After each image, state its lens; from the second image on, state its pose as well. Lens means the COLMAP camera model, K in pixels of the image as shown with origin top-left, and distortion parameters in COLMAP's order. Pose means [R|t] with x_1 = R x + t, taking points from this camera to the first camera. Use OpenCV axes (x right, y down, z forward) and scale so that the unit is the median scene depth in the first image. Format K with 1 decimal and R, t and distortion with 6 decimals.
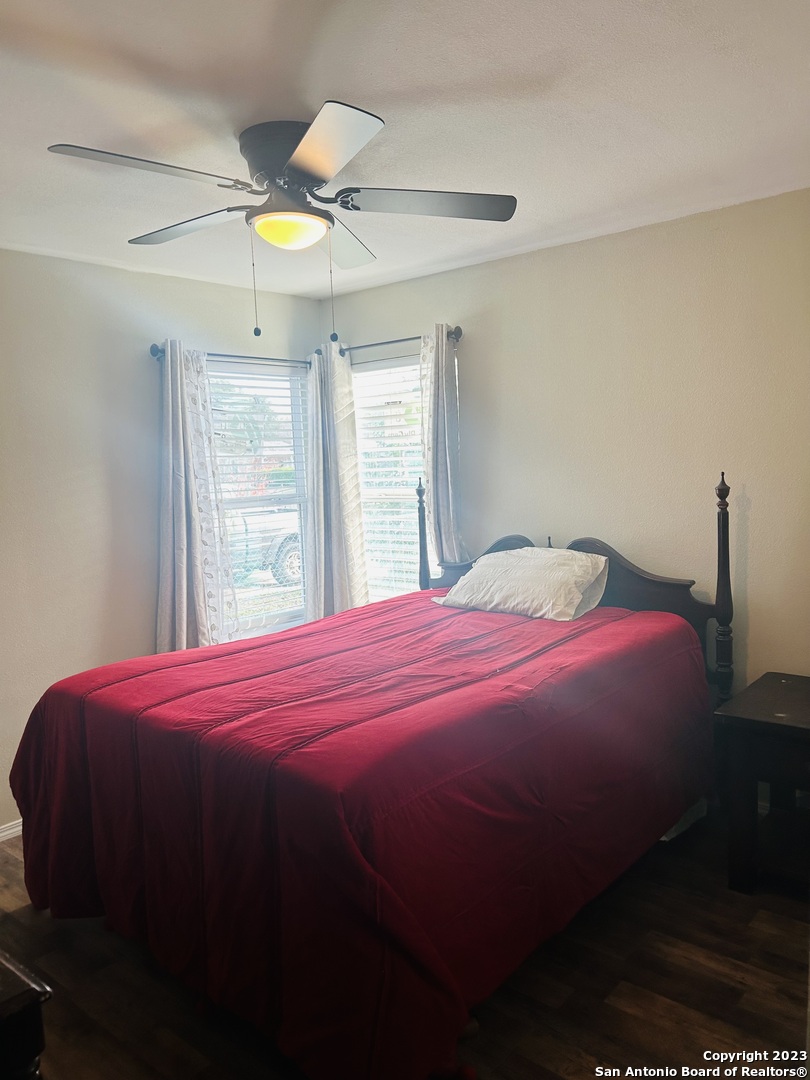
lens RADIAL K [[810.7, 0, 405.0], [0, 810.7, 540.0], [0, 0, 1]] dist [0.128370, -0.000247]
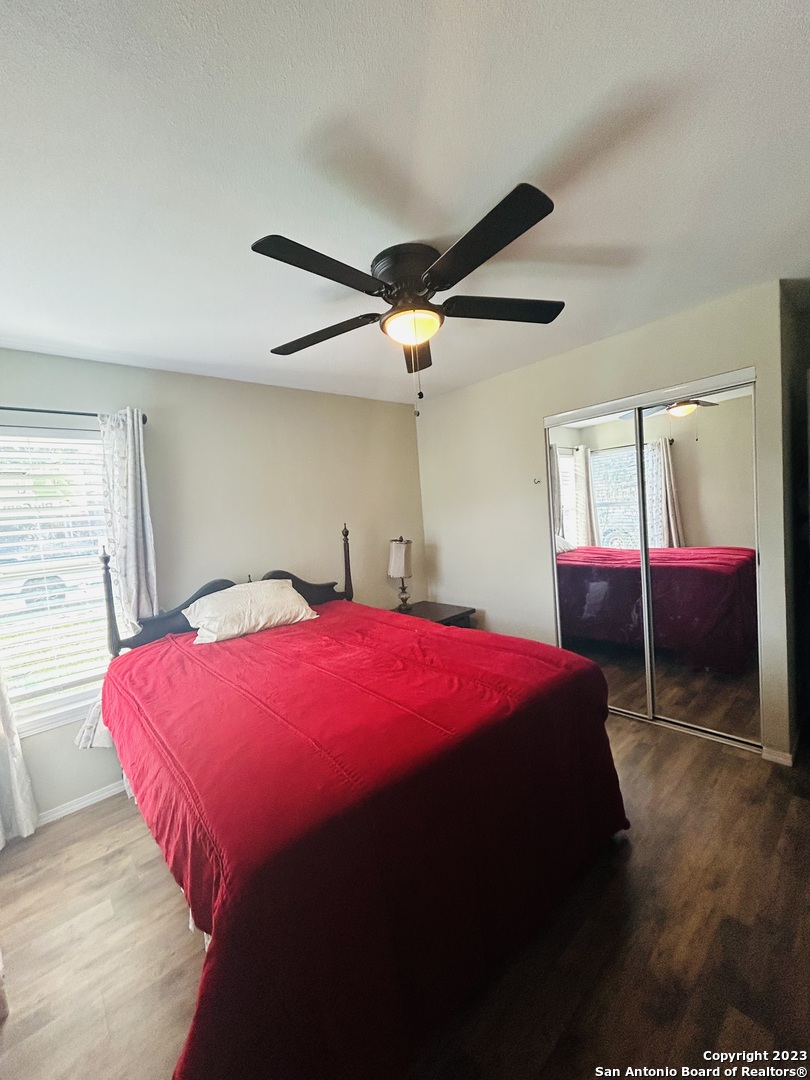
lens RADIAL K [[436.9, 0, 409.2], [0, 436.9, 536.2], [0, 0, 1]] dist [-0.000957, -0.000574]
pose [[0.131878, -0.039072, 0.990496, -0.523717], [0.166761, 0.985856, 0.016686, -0.035217], [-0.977138, 0.162976, 0.136528, 0.580182]]
